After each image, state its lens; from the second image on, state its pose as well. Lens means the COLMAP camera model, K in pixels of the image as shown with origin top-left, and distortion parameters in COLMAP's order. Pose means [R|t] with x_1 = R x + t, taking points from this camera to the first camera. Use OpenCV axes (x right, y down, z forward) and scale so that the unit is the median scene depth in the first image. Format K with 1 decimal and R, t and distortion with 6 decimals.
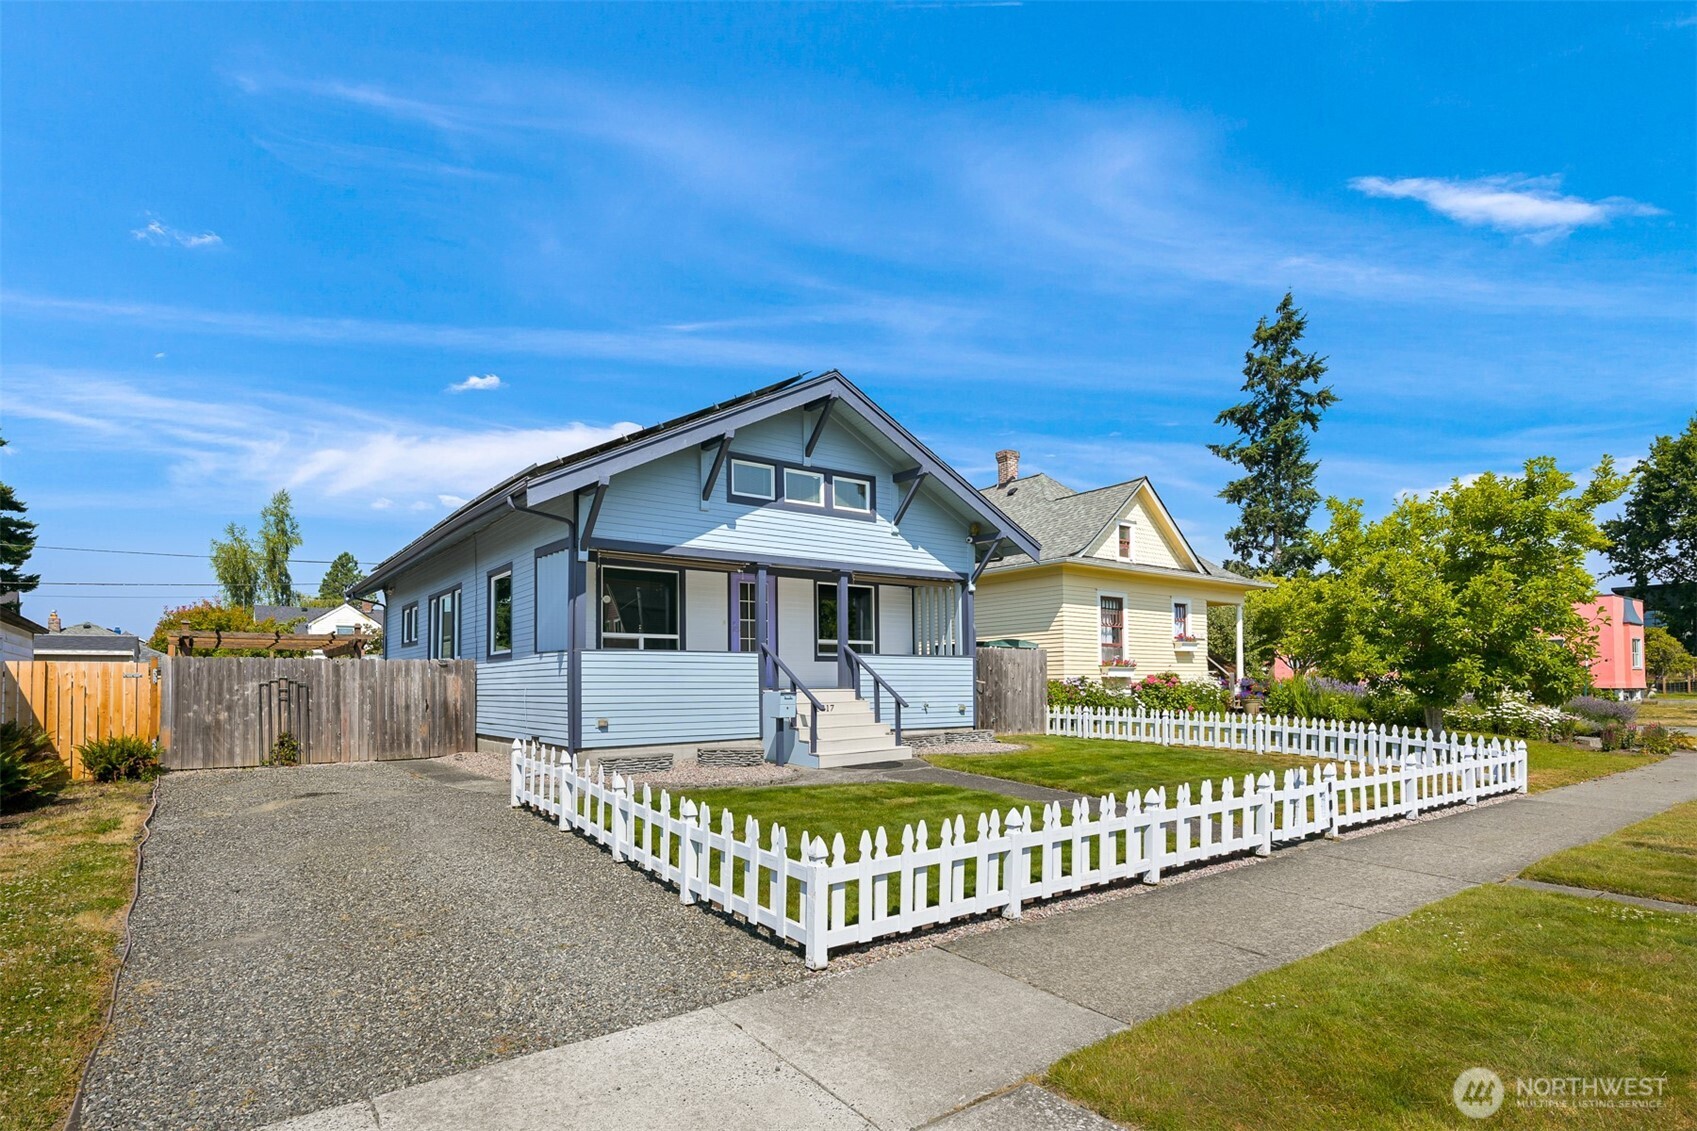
lens RADIAL K [[860.6, 0, 845.6], [0, 860.6, 551.7], [0, 0, 1]] dist [0.003177, 0.000481]
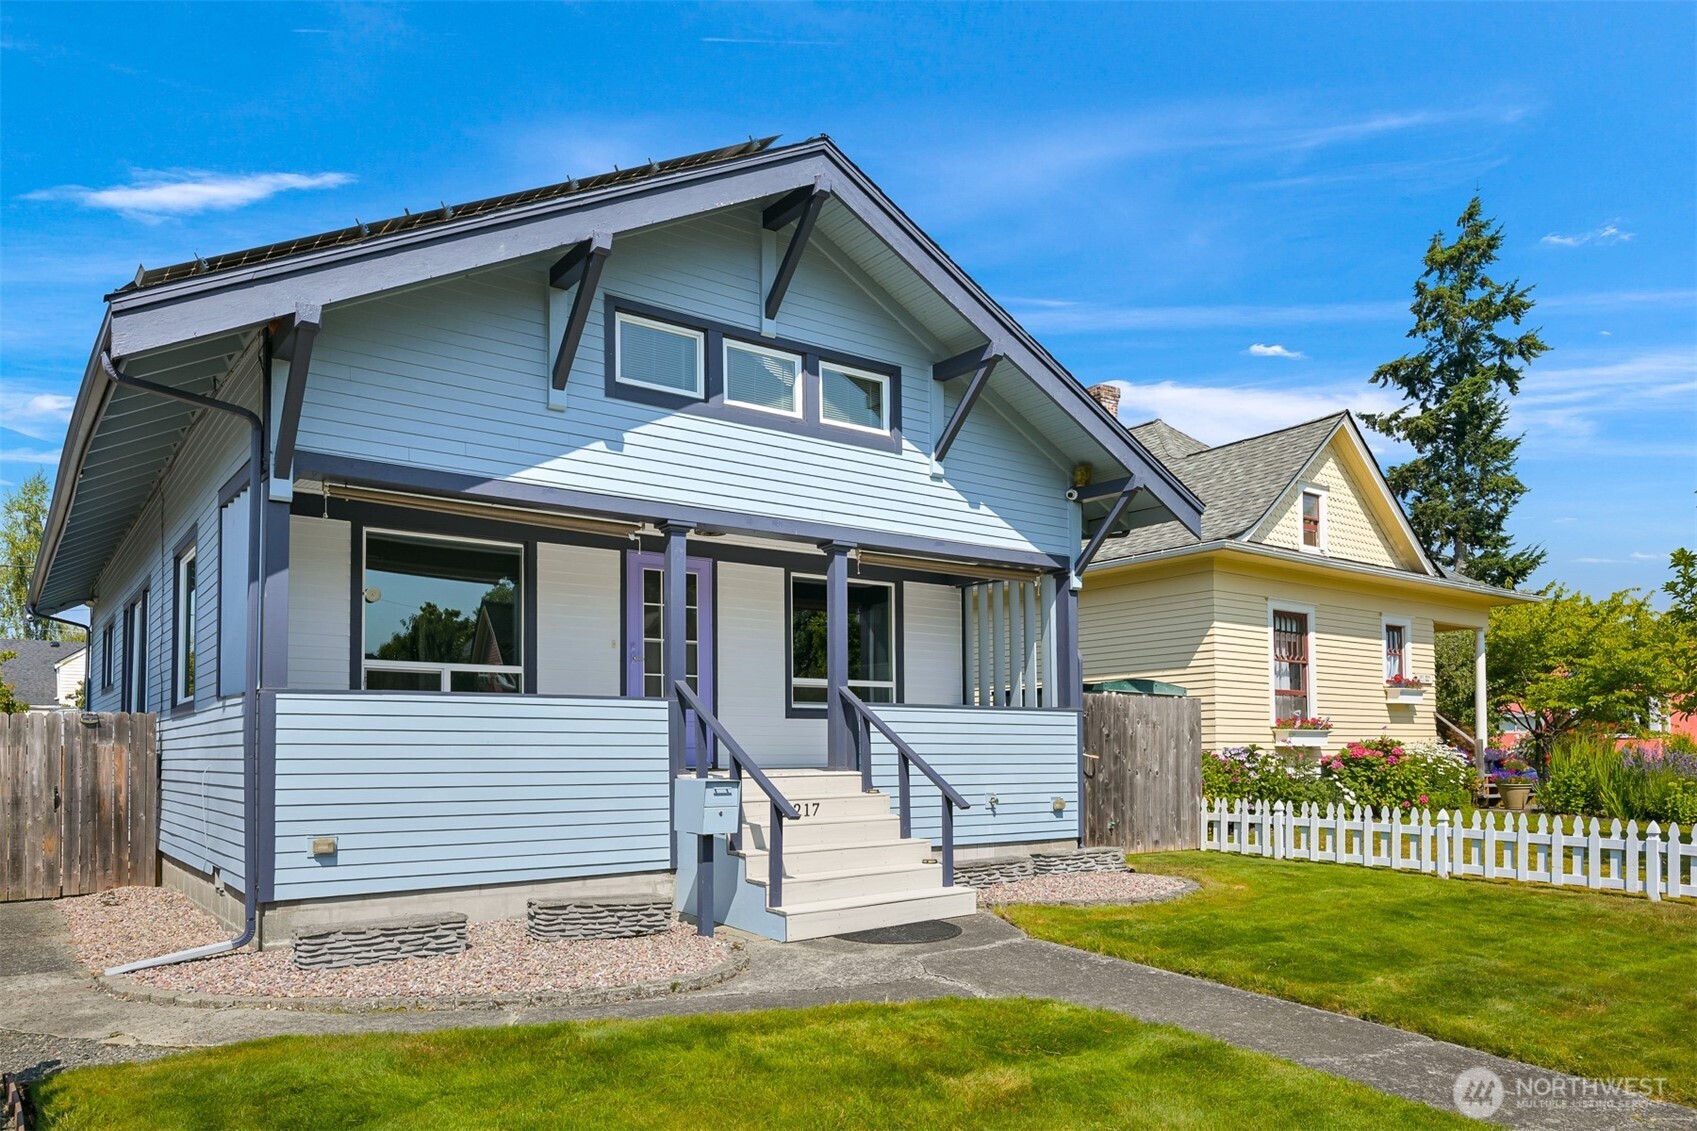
lens RADIAL K [[1154.9, 0, 847.7], [0, 1154.9, 576.6], [0, 0, 1]] dist [-0.001230, 0.000986]
pose [[0.999994, 0.001772, 0.002965, 0.000614], [-0.001776, 0.999998, 0.001325, 0.039947], [-0.002963, -0.001330, 0.999995, 0.291865]]
